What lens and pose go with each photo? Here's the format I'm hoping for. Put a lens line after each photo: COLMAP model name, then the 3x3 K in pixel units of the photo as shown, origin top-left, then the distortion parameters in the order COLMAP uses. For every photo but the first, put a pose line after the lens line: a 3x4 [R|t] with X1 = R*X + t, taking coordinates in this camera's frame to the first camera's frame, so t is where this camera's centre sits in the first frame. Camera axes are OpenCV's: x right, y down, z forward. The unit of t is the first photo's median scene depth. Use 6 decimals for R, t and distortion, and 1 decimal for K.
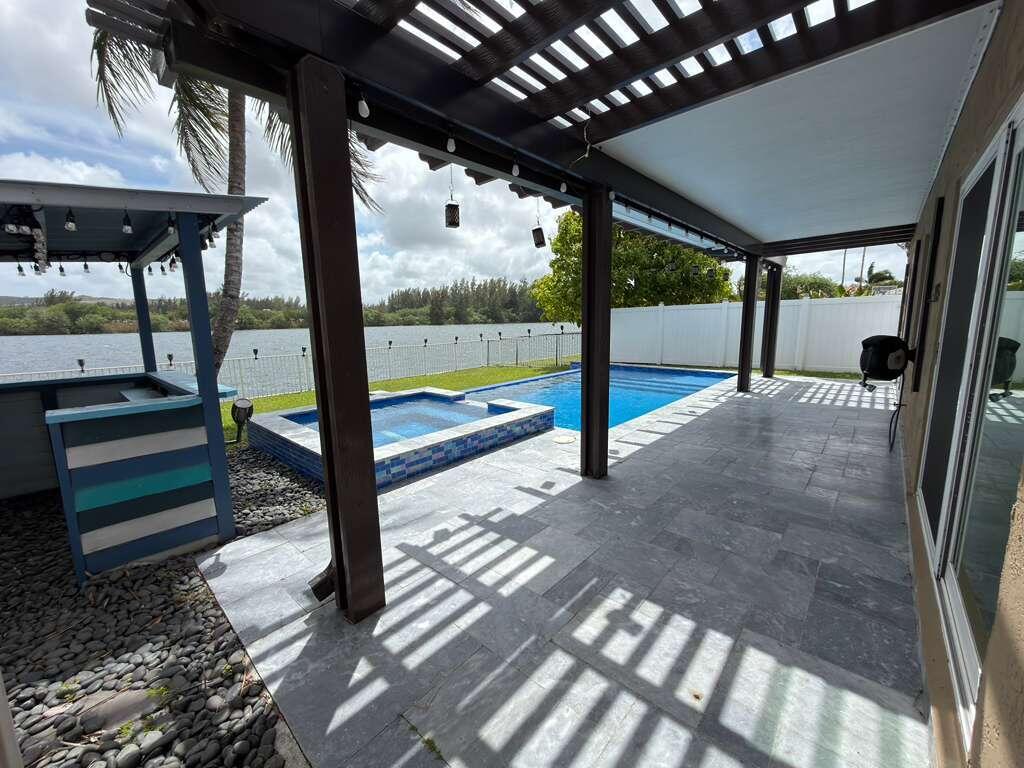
lens RADIAL K [[408.7, 0, 511.7], [0, 408.7, 384.4], [0, 0, 1]] dist [-0.002334, 0.000674]
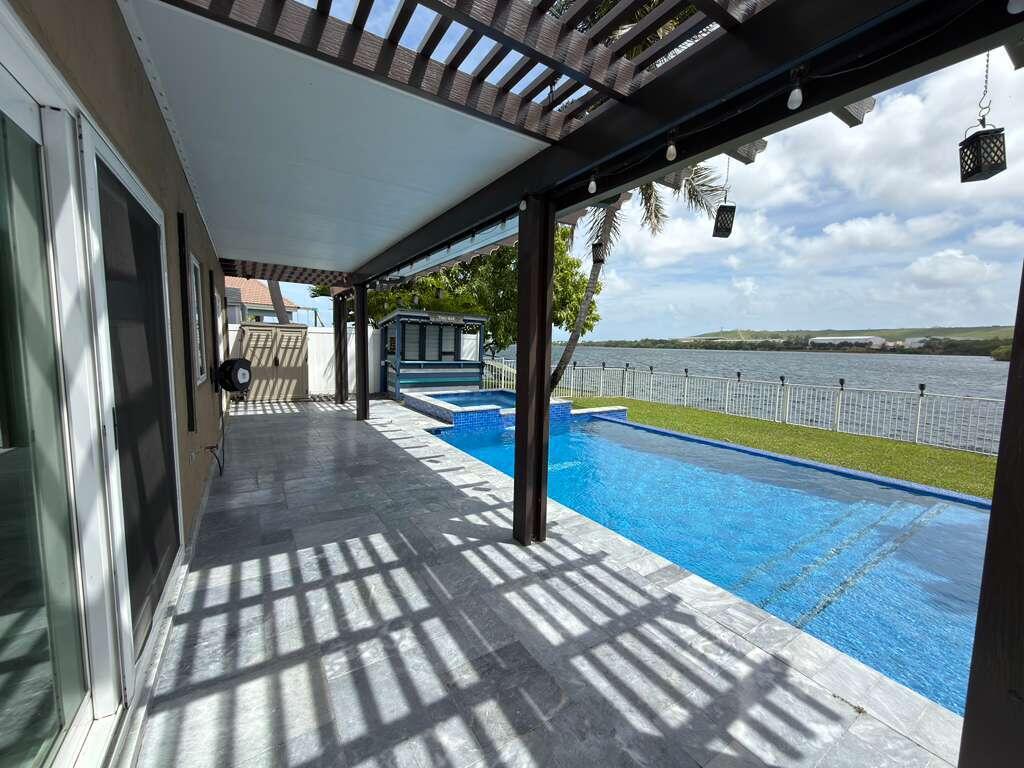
lens RADIAL K [[408.7, 0, 511.2], [0, 408.7, 376.8], [0, 0, 1]] dist [-0.002334, 0.000674]
pose [[-0.265901, 0.086740, -0.960090, 1.549127], [-0.169111, 0.976302, 0.135041, -0.322444], [0.949051, 0.198269, -0.244931, 1.832581]]
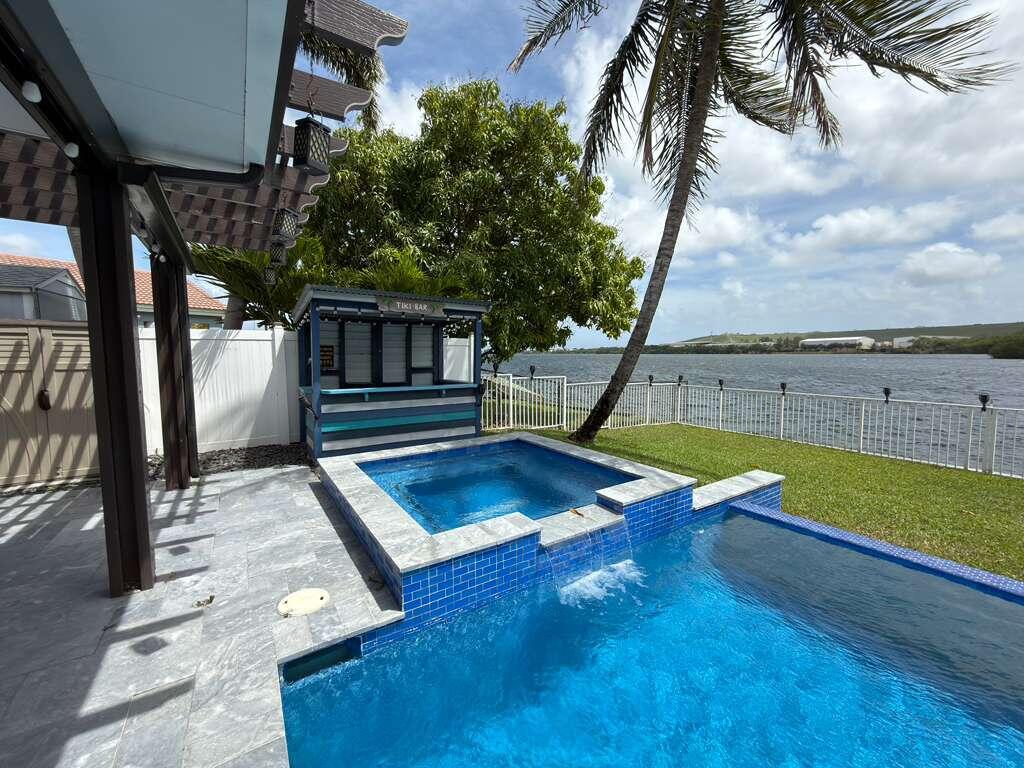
lens RADIAL K [[408.7, 0, 513.5], [0, 408.7, 384.6], [0, 0, 1]] dist [-0.002334, 0.000674]
pose [[-0.239166, 0.090543, -0.966748, 0.583703], [-0.147008, 0.980789, 0.128226, -0.246054], [0.959786, 0.172787, -0.221261, 1.478678]]
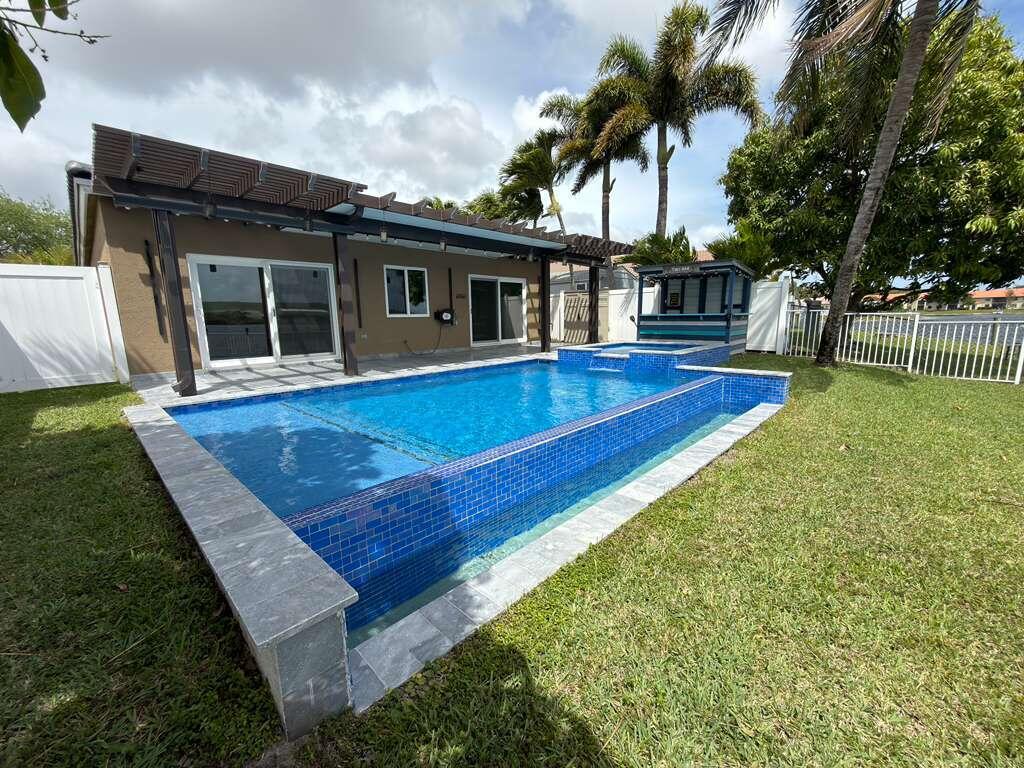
lens RADIAL K [[408.7, 0, 513.6], [0, 408.7, 388.5], [0, 0, 1]] dist [-0.002334, 0.000674]
pose [[-0.999111, 0.033045, 0.026195, 0.347817], [0.039774, 0.944837, 0.325118, -0.413461], [-0.014006, 0.325871, -0.945311, 3.164194]]
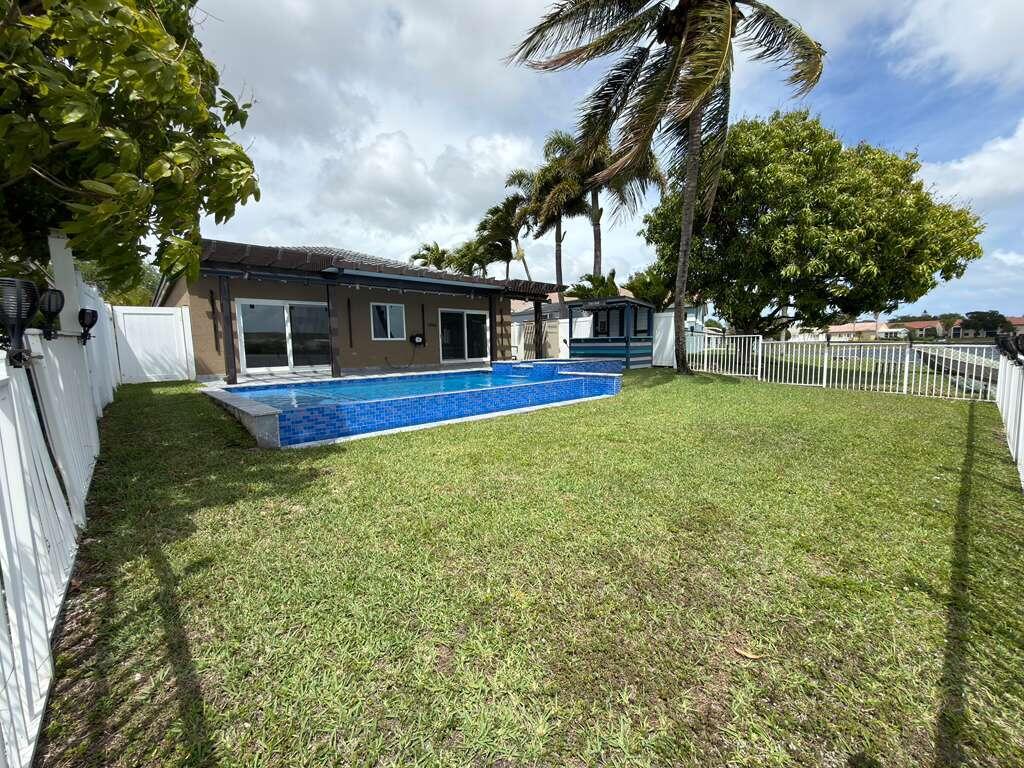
lens RADIAL K [[408.7, 0, 514.4], [0, 408.7, 389.2], [0, 0, 1]] dist [-0.002334, 0.000674]
pose [[-0.995902, 0.031255, 0.084863, -0.174424], [0.052148, 0.965130, 0.256523, -0.454378], [-0.073886, 0.259898, -0.962805, 3.833312]]
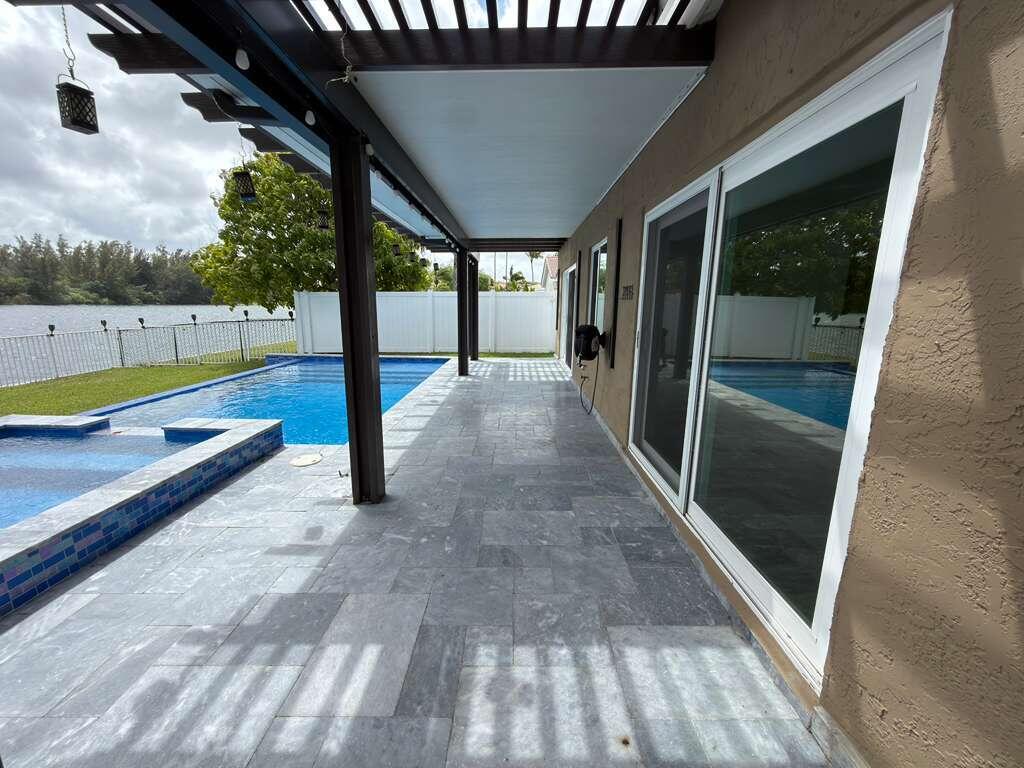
lens RADIAL K [[408.7, 0, 512.5], [0, 408.7, 382.9], [0, 0, 1]] dist [-0.002334, 0.000674]
pose [[0.750001, -0.099689, 0.653881, -0.082126], [0.079707, 0.994995, 0.060270, -0.030324], [-0.656616, 0.006917, 0.754193, 0.173364]]
